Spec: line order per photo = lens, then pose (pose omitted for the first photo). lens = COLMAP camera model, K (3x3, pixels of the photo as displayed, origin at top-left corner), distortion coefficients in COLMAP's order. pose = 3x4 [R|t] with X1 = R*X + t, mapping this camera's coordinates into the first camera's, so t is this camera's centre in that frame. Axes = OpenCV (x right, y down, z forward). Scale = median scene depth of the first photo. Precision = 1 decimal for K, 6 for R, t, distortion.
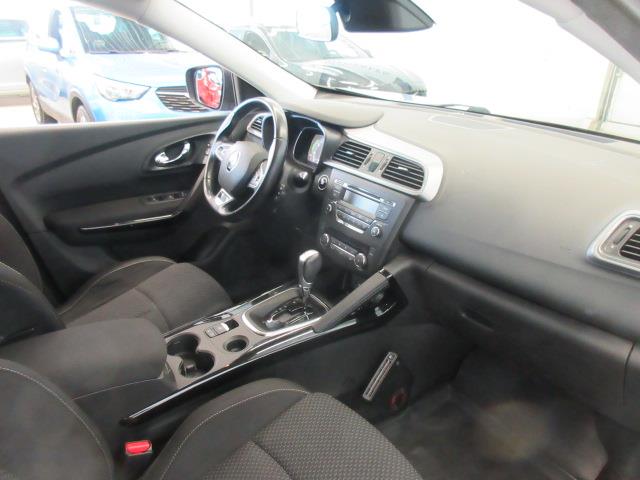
lens RADIAL K [[480.4, 0, 320.0], [0, 480.4, 240.0], [0, 0, 1]] dist [0.007180, 0.004634]
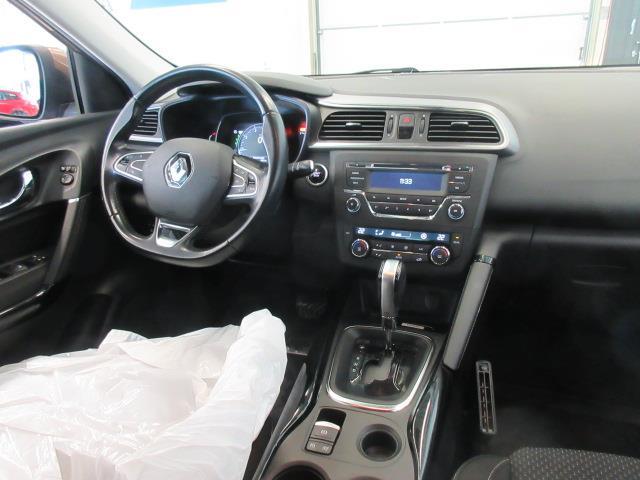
lens RADIAL K [[480.4, 0, 320.0], [0, 480.4, 240.0], [0, 0, 1]] dist [0.007180, 0.004634]
pose [[0.814728, -0.252398, 0.522028, -0.388462], [0.280335, 0.959539, 0.026414, -0.045283], [-0.507573, 0.124822, 0.852519, 0.414005]]
